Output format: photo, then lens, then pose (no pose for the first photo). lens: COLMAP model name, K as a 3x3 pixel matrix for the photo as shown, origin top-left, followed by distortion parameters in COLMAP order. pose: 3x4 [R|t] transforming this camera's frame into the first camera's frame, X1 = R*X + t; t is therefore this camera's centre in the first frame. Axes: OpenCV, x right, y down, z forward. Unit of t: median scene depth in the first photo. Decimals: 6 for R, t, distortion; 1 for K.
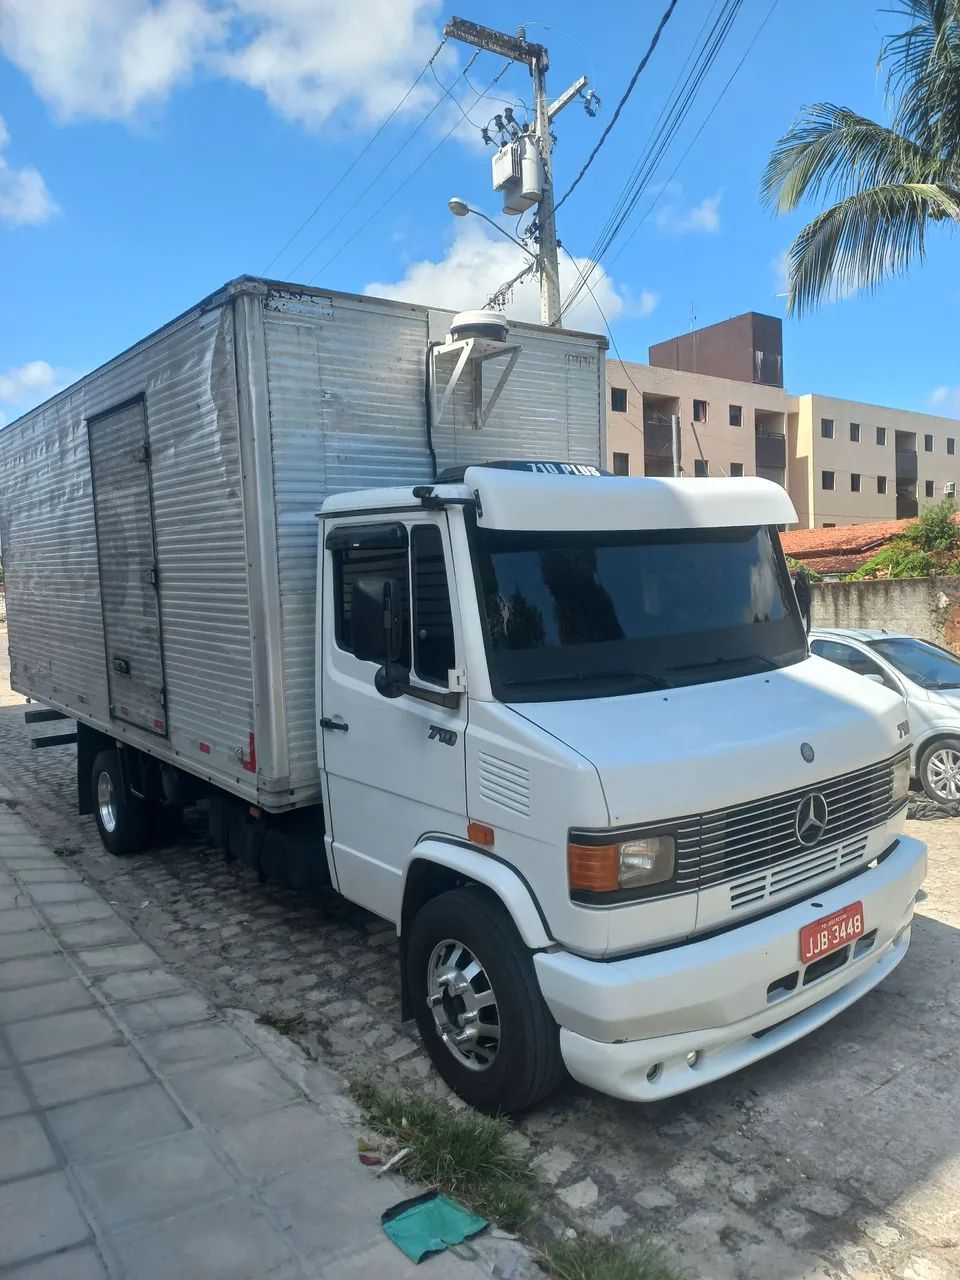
lens RADIAL K [[906.8, 0, 500.5], [0, 906.8, 673.6], [0, 0, 1]] dist [0.035199, -0.040655]
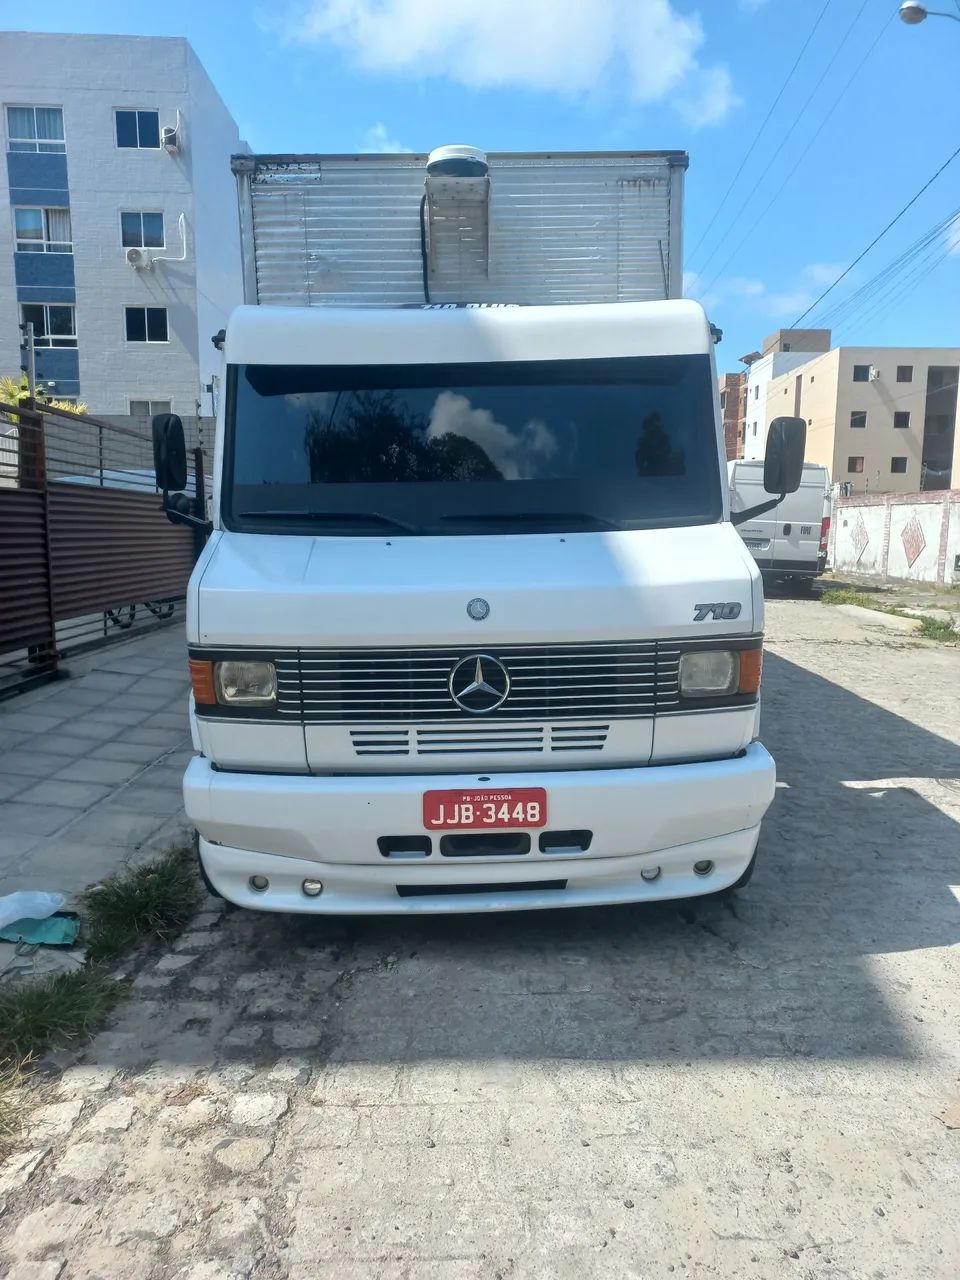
lens RADIAL K [[927.1, 0, 504.1], [0, 927.1, 663.7], [0, 0, 1]] dist [0.099562, -0.147747]
pose [[0.807811, 0.132160, -0.574435, 0.893968], [-0.082070, 0.990266, 0.112417, 0.034172], [0.583701, -0.043668, 0.810794, 0.266880]]
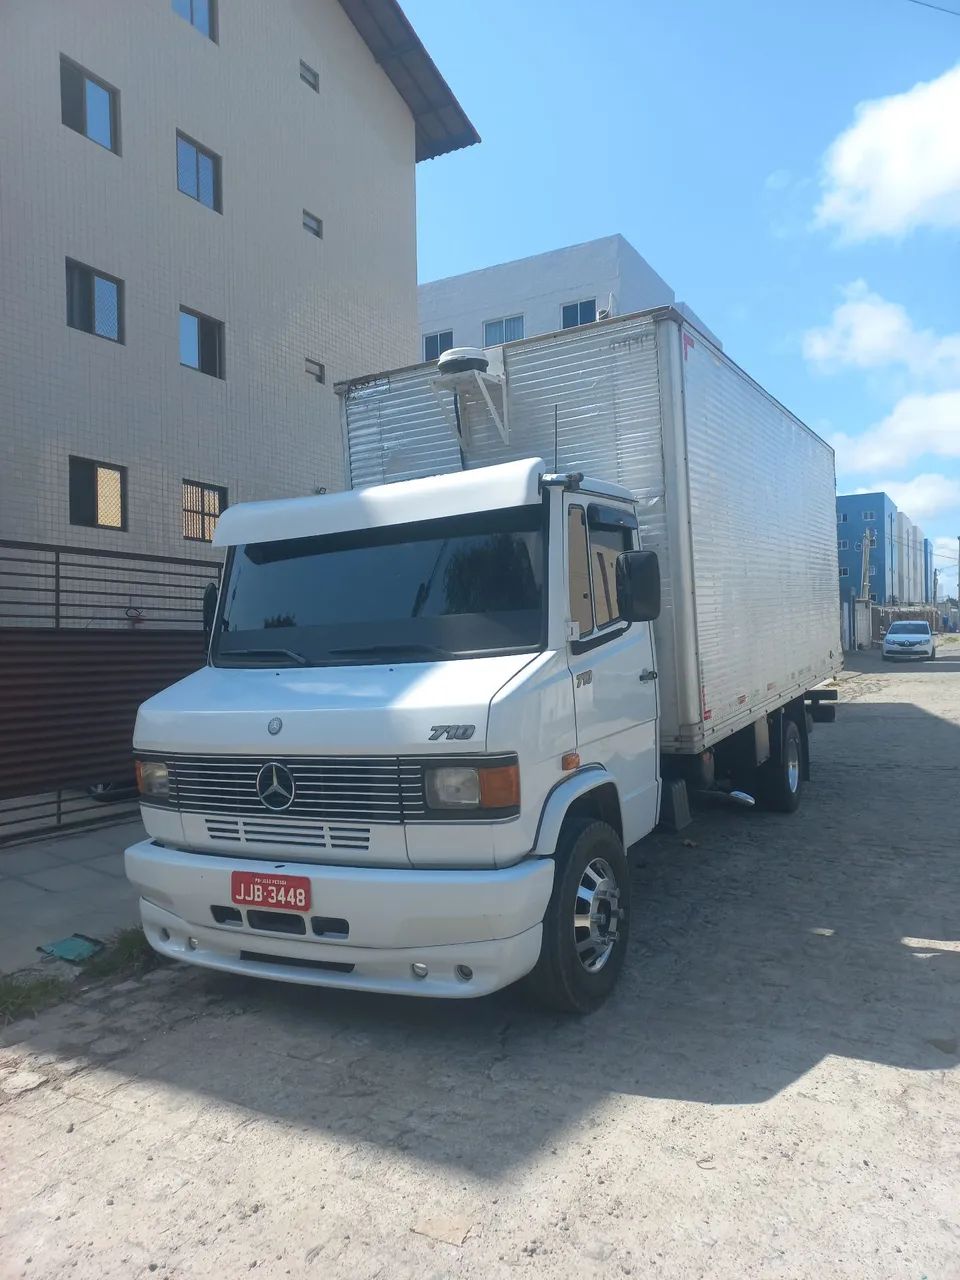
lens RADIAL K [[927.1, 0, 504.1], [0, 927.1, 663.7], [0, 0, 1]] dist [0.099562, -0.147747]
pose [[0.401524, 0.046359, -0.914675, 1.508143], [-0.062523, 0.997776, 0.023125, -0.036030], [0.913712, 0.047903, 0.403529, 0.788959]]
